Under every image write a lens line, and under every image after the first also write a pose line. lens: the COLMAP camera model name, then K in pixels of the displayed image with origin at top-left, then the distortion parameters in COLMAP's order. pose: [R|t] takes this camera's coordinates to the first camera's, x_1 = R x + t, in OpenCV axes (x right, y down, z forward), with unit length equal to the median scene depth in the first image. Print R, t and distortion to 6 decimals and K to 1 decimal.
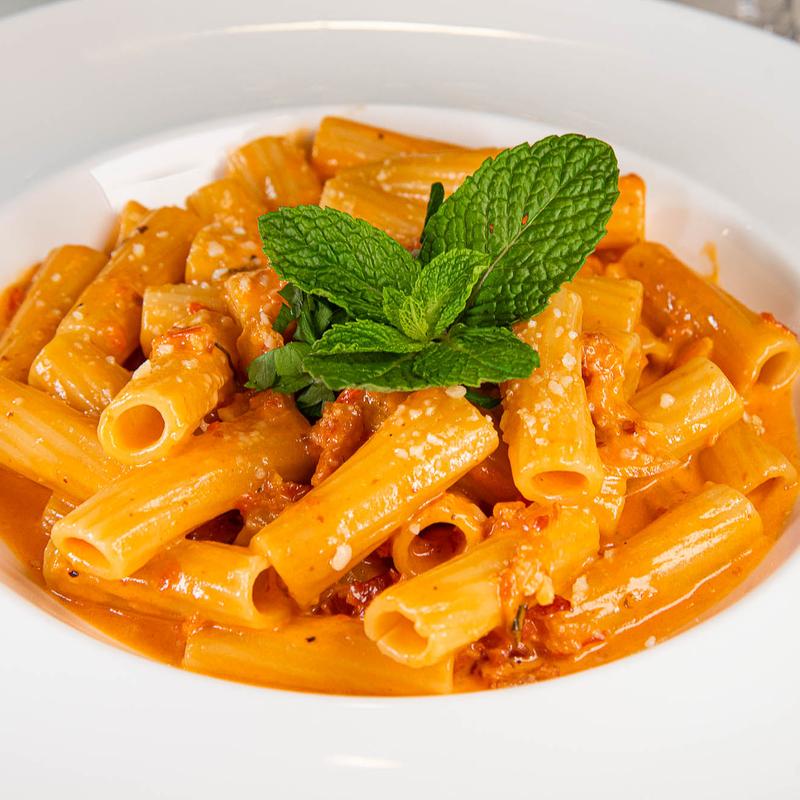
lens RADIAL K [[2134.6, 0, 400.0], [0, 2134.6, 400.0], [0, 0, 1]] dist [0.091667, 0.324436]
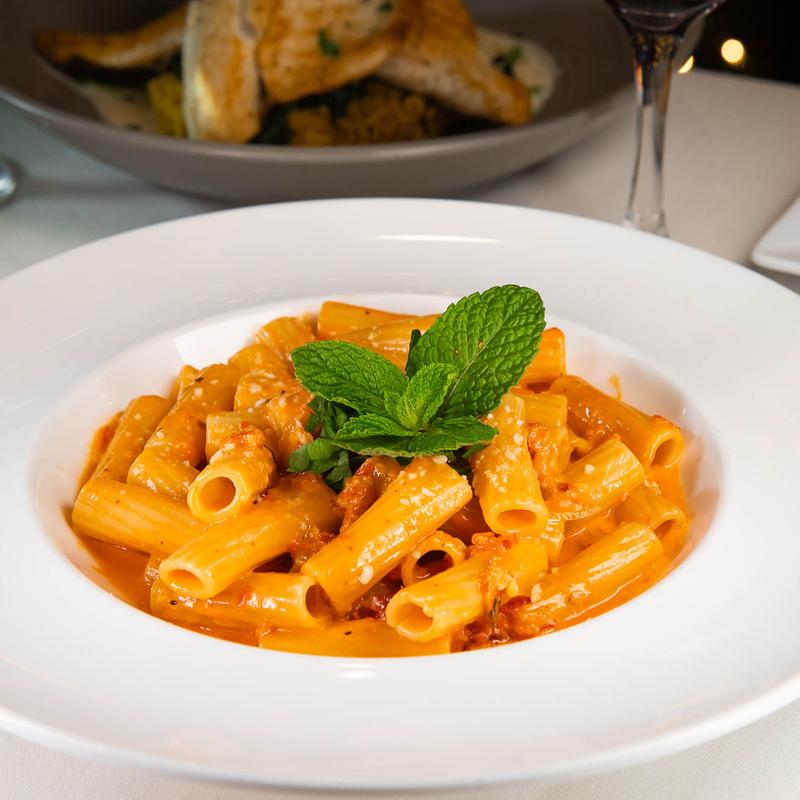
lens RADIAL K [[2134.6, 0, 400.0], [0, 2134.6, 400.0], [0, 0, 1]] dist [0.091667, 0.324436]
pose [[0.998116, -0.047459, 0.038885, -0.051589], [0.053074, 0.985832, -0.159119, 0.174857], [-0.030782, 0.160883, 0.986493, -0.386188]]
